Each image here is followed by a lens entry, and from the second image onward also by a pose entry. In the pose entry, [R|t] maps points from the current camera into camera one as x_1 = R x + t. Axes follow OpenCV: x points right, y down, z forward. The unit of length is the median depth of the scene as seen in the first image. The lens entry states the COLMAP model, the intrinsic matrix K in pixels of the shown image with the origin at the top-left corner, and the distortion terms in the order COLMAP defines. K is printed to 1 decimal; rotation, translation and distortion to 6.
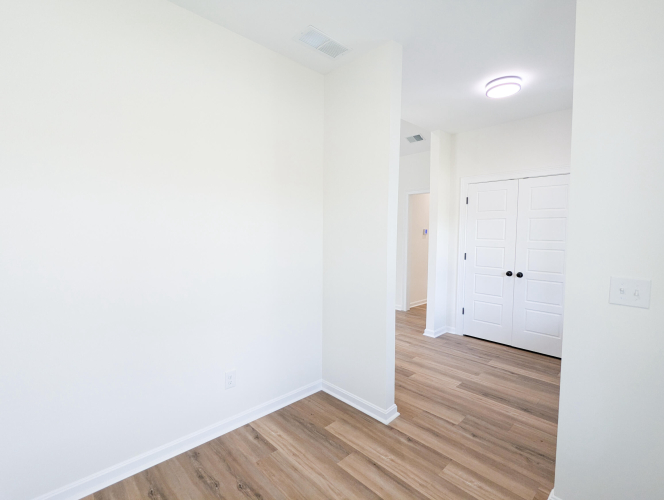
lens RADIAL K [[315.7, 0, 333.4], [0, 315.7, 249.4], [0, 0, 1]] dist [0.001483, -0.000240]
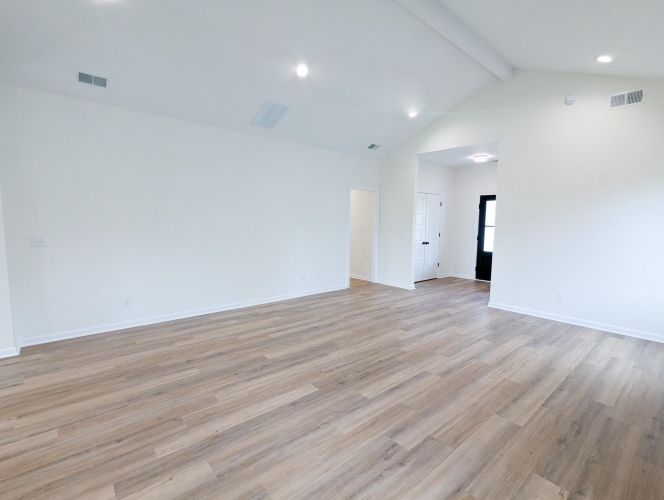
lens RADIAL K [[315.7, 0, 333.4], [0, 315.7, 249.4], [0, 0, 1]] dist [0.001483, -0.000240]
pose [[0.057548, -0.104137, 0.992897, -2.118463], [0.041959, 0.993918, 0.101812, -0.157284], [-0.997461, 0.035802, 0.061568, 2.221065]]
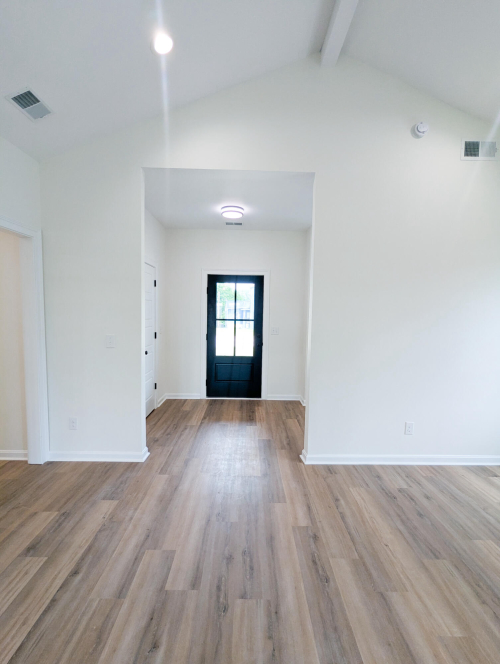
lens RADIAL K [[313.2, 0, 249.4], [0, 313.2, 333.3], [0, 0, 1]] dist [-0.000175, -0.000436]
pose [[-0.728887, -0.070943, 0.680949, -0.585547], [0.010535, 0.993337, 0.114765, -0.154191], [-0.684553, 0.090824, -0.723282, 2.303883]]
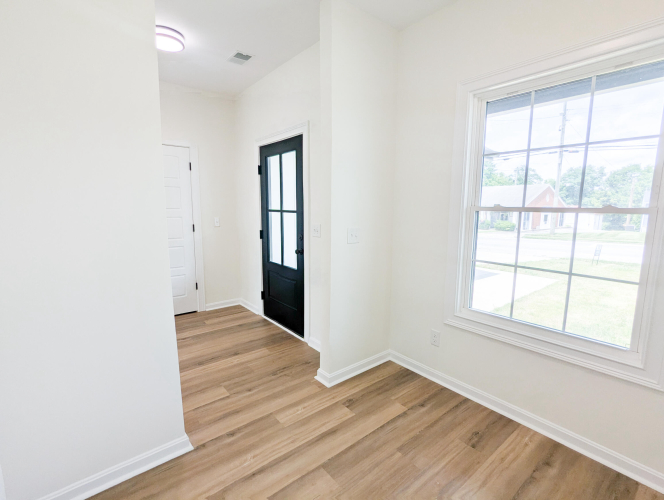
lens RADIAL K [[315.7, 0, 333.4], [0, 315.7, 249.4], [0, 0, 1]] dist [0.001483, -0.000240]
pose [[0.085722, -0.149502, 0.985039, -0.462327], [0.049639, 0.988091, 0.145645, -0.028759], [-0.995082, 0.036412, 0.092123, 0.522364]]
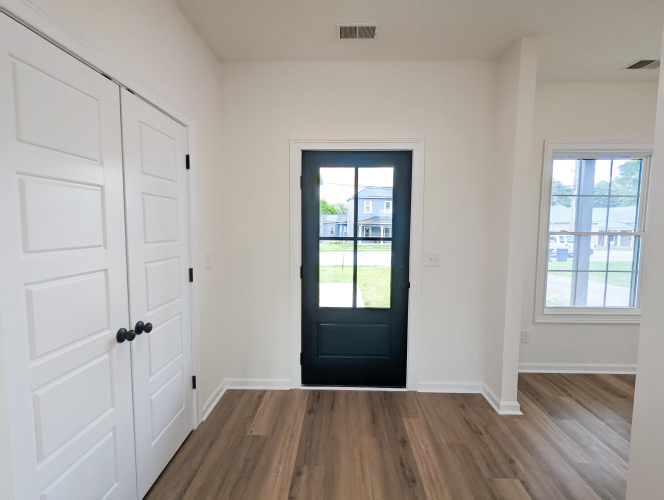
lens RADIAL K [[315.7, 0, 333.4], [0, 315.7, 249.4], [0, 0, 1]] dist [0.001483, -0.000240]
pose [[-0.701278, -0.068403, 0.709598, 0.183890], [0.025548, 0.992335, 0.120906, -0.100947], [-0.712430, 0.102918, -0.694155, 1.670976]]
